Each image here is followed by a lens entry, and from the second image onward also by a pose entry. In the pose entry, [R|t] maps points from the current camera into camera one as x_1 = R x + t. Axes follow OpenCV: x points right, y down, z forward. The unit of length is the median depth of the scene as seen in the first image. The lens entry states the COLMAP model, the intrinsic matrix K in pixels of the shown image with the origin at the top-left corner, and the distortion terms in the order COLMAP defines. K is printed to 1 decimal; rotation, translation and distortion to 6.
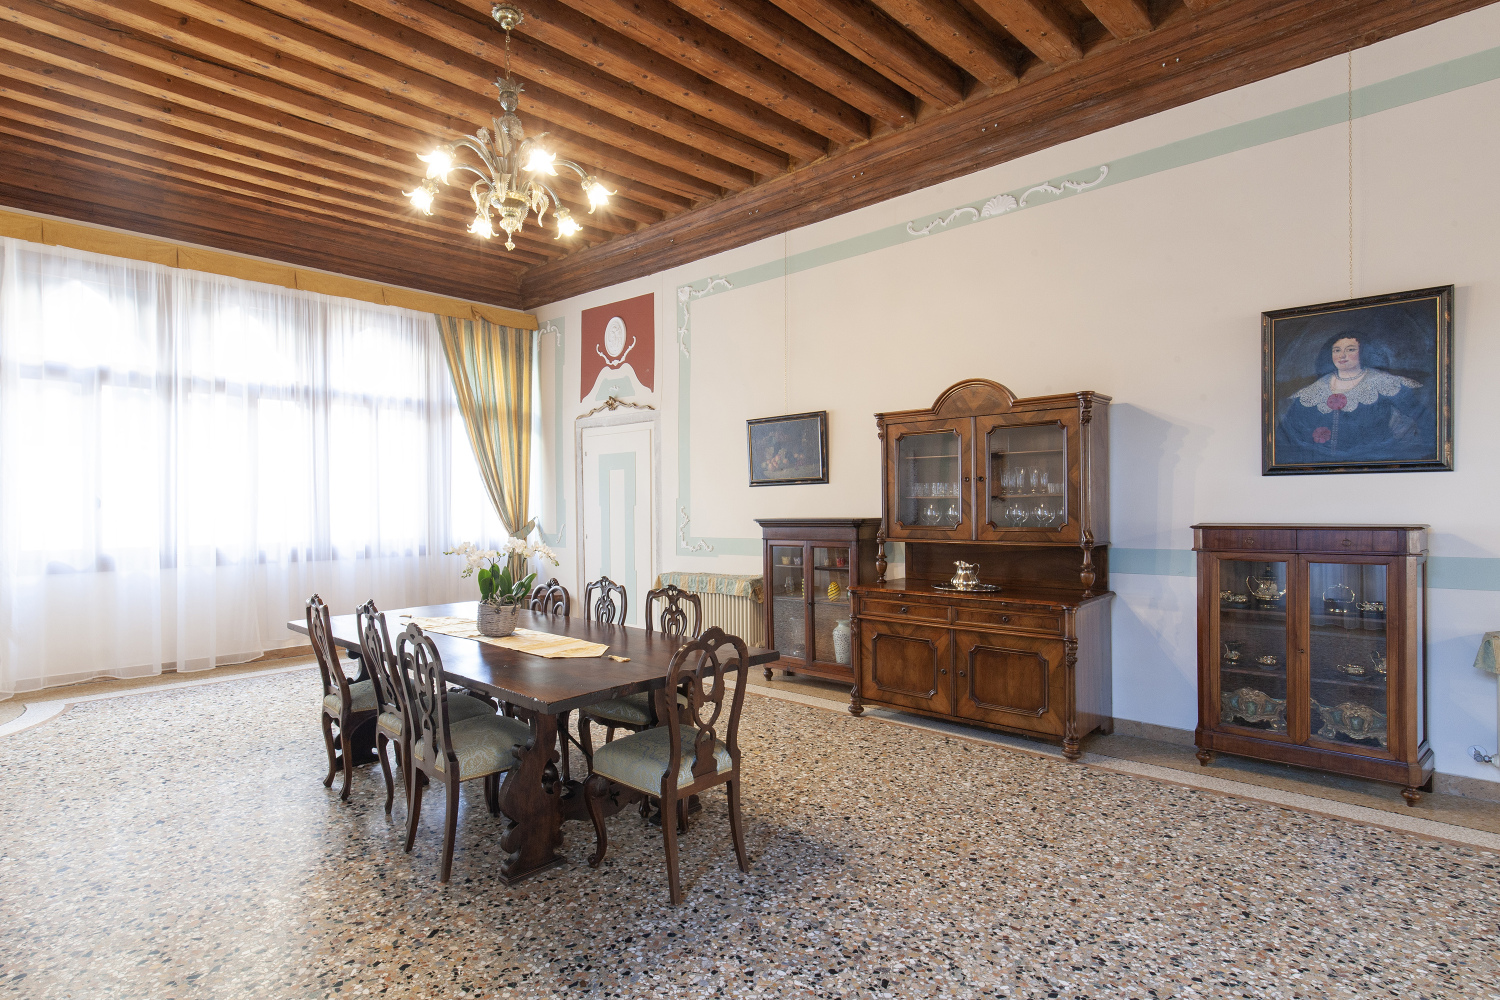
lens RADIAL K [[805.7, 0, 754.4], [0, 805.7, 512.2], [0, 0, 1]] dist [0.001528, -0.000388]
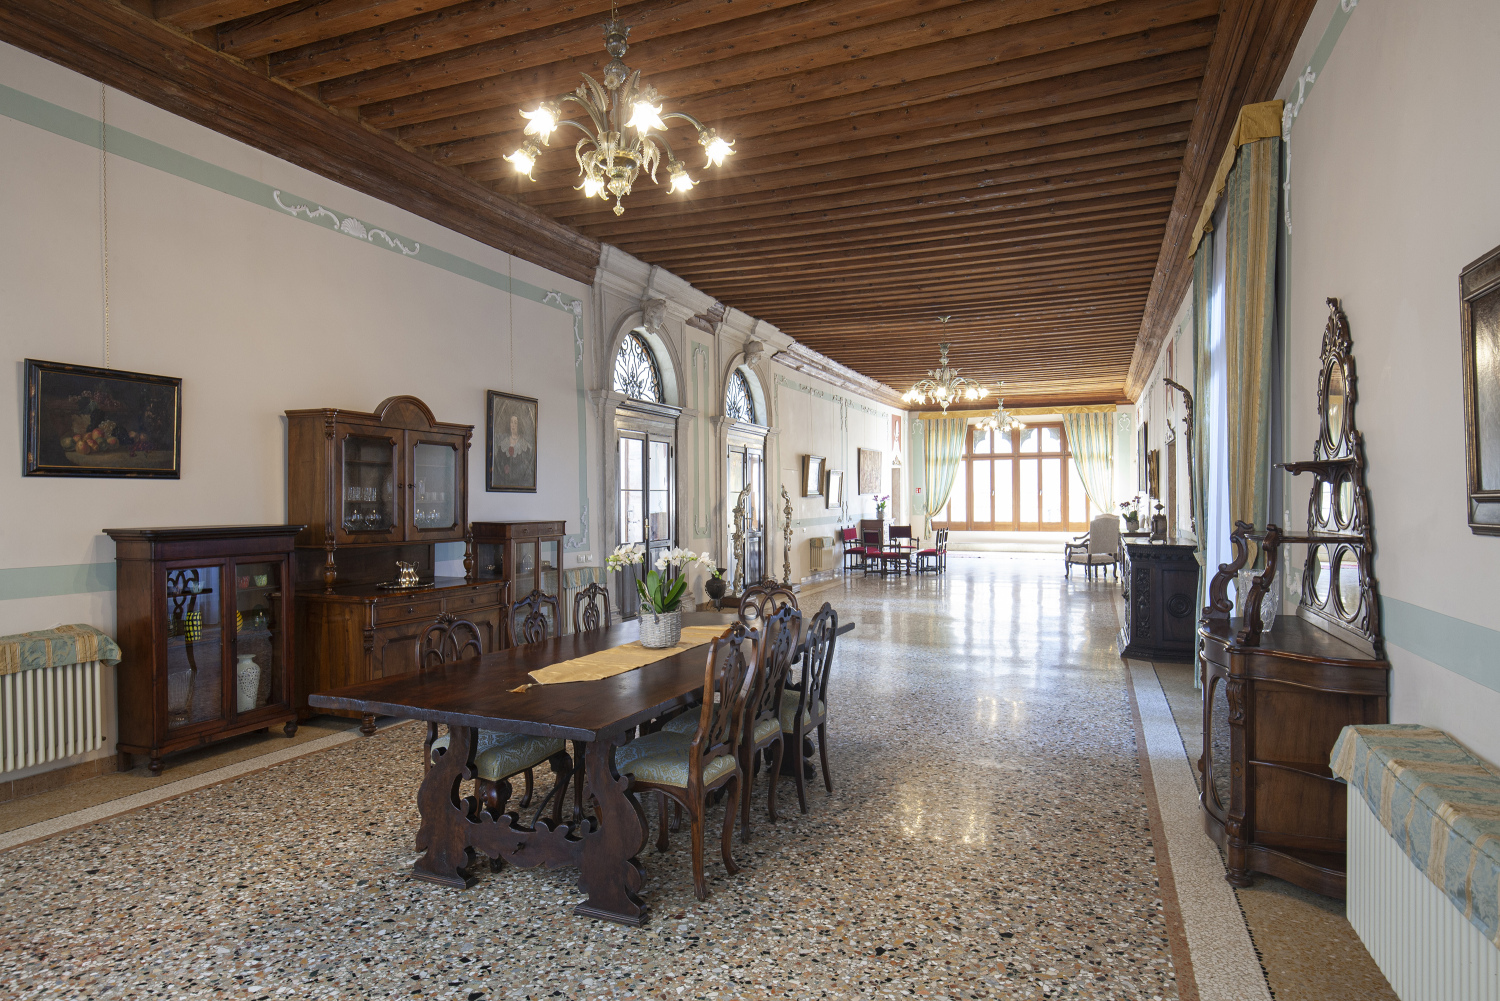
lens RADIAL K [[874.3, 0, 750.3], [0, 874.3, 503.5], [0, 0, 1]] dist [-0.001845, -0.000912]
pose [[-0.364388, 0.010347, 0.931190, -0.932449], [0.009492, 0.999928, -0.007397, -0.003624], [-0.931199, 0.006143, -0.364460, 0.911745]]
